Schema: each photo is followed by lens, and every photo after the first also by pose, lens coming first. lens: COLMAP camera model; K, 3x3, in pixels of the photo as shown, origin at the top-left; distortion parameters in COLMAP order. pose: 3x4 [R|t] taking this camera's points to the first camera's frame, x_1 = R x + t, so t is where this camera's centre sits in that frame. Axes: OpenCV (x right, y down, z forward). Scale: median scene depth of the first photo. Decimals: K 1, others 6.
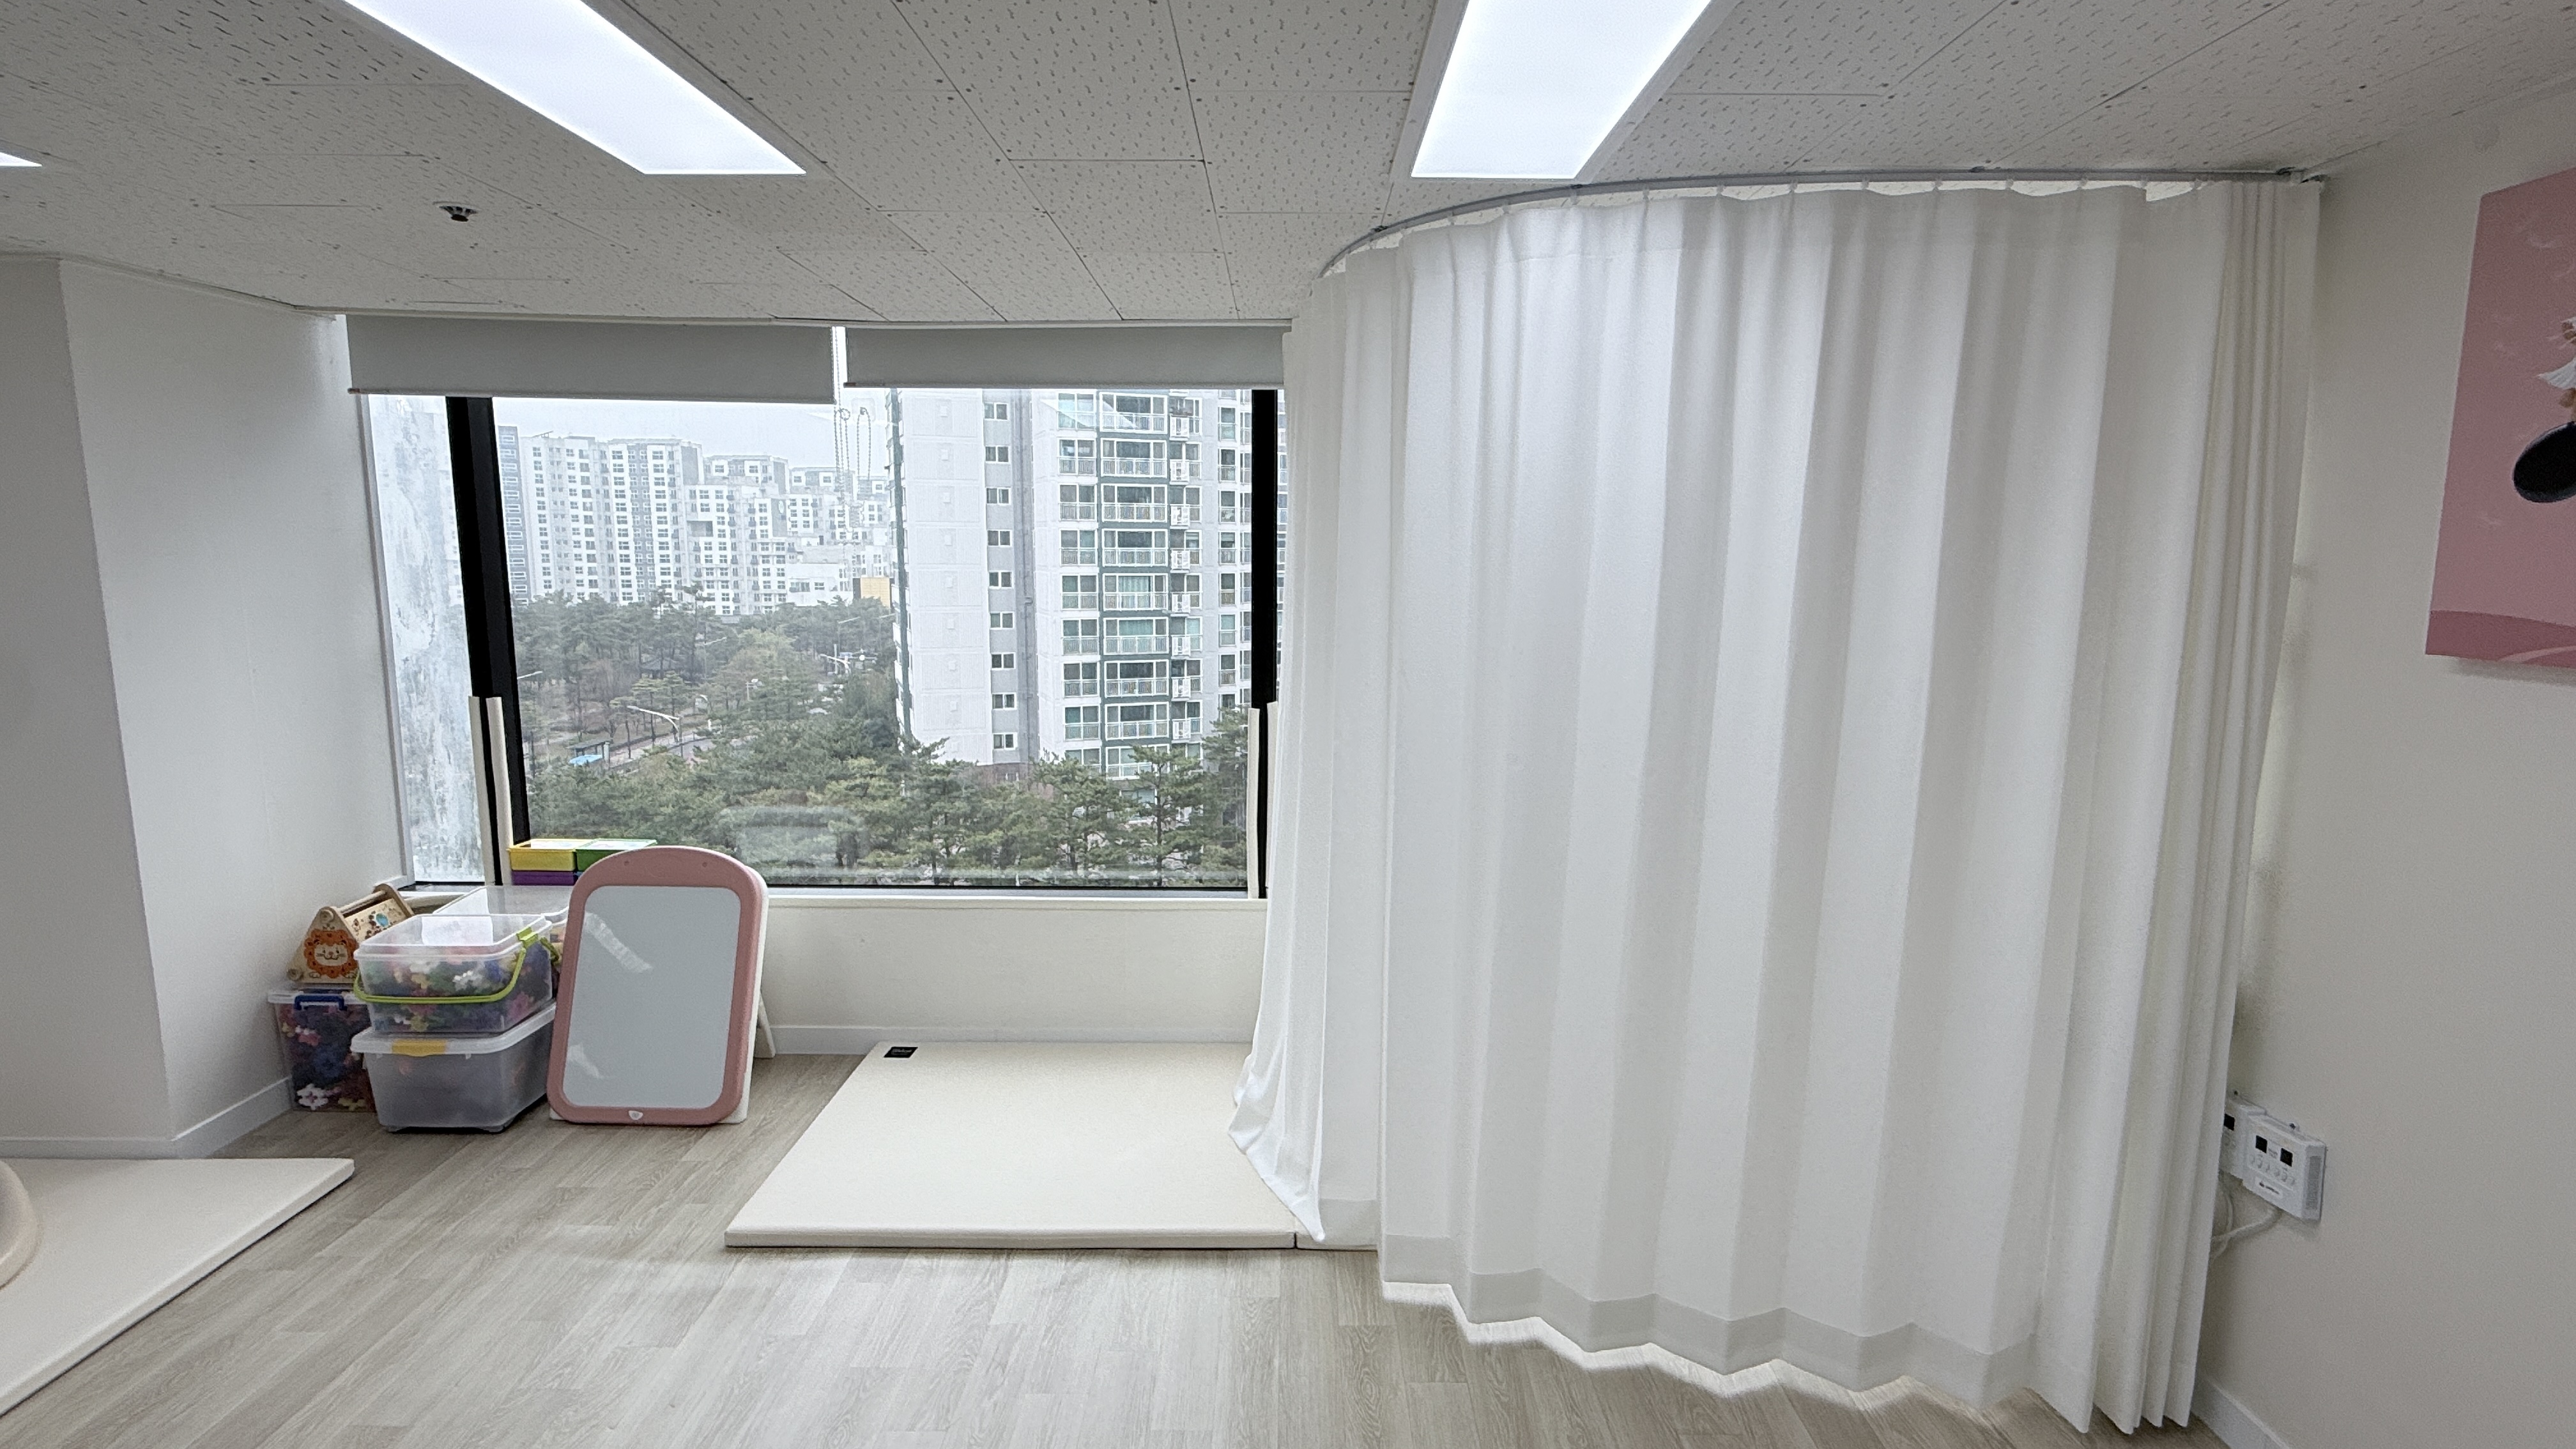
lens RADIAL K [[1290.4, 0, 1288.0], [0, 1290.4, 724.5], [0, 0, 1]] dist [-0.002667, 0.000622]
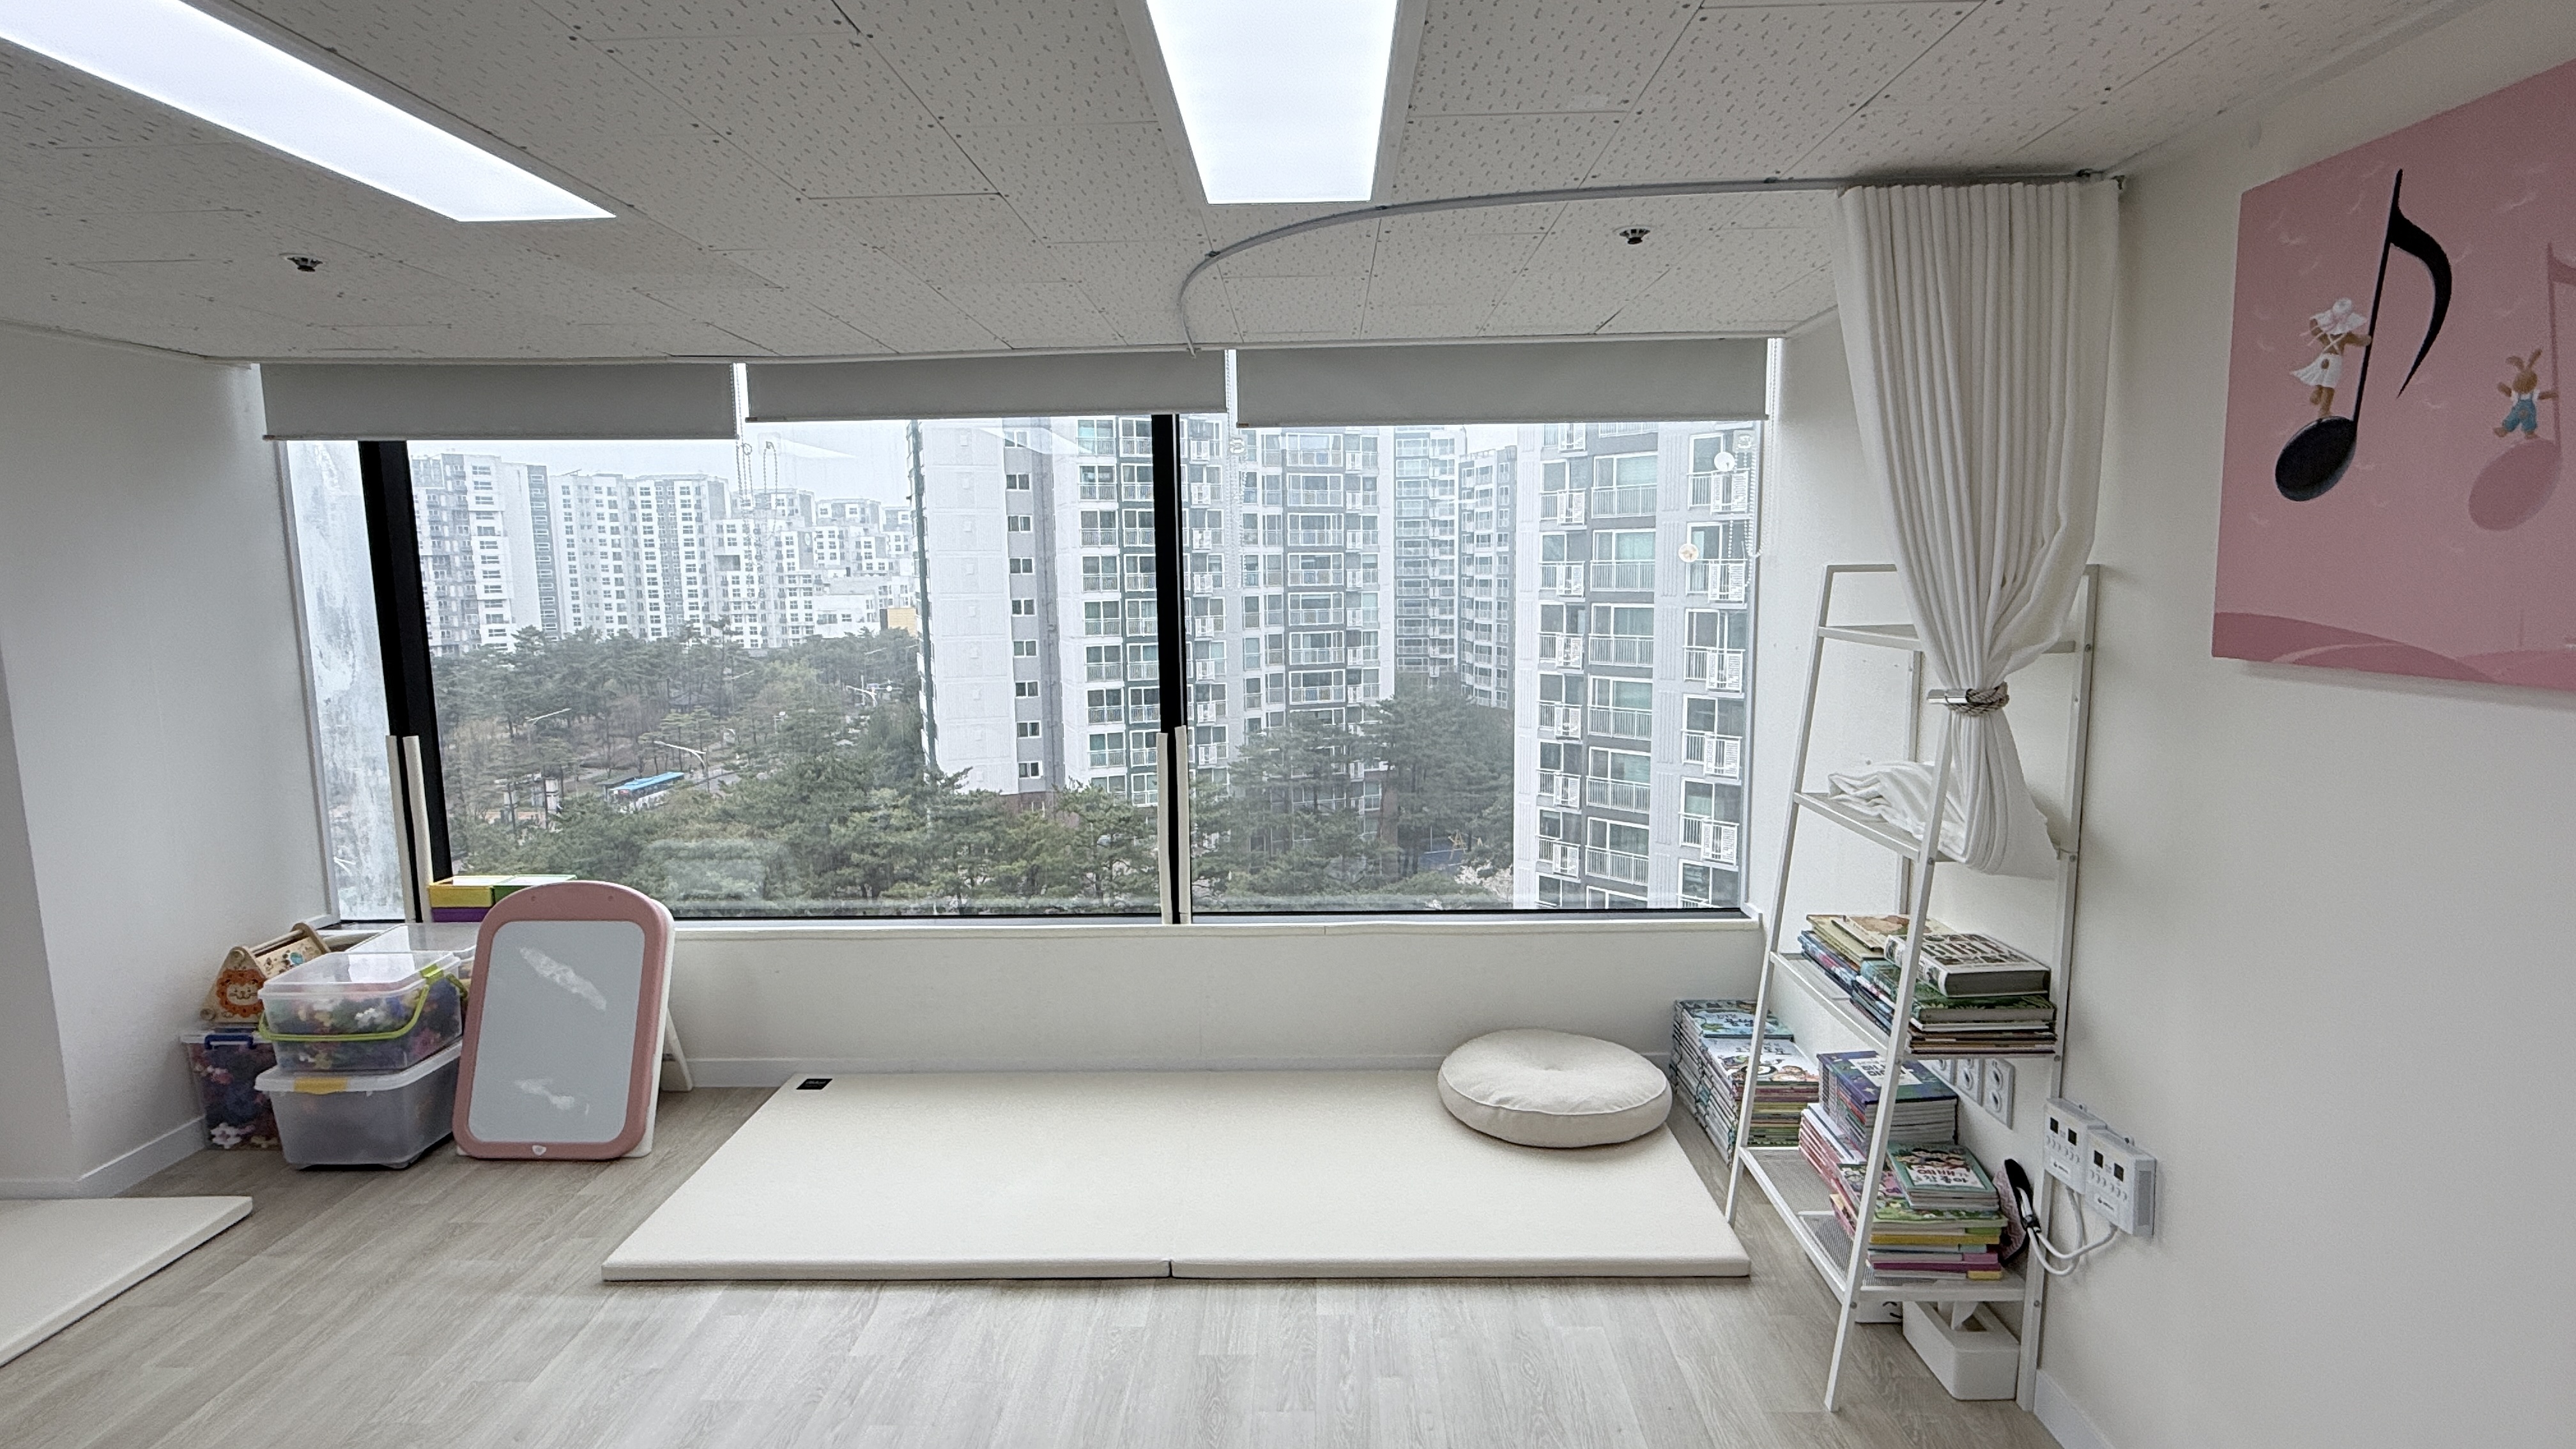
lens RADIAL K [[1305.3, 0, 1288.0], [0, 1305.3, 724.5], [0, 0, 1]] dist [-0.000142, -0.002620]
pose [[0.999562, -0.019004, -0.022697, 0.101675], [0.018593, 0.999662, -0.018158, 0.001203], [0.023034, 0.017728, 0.999577, -0.006534]]
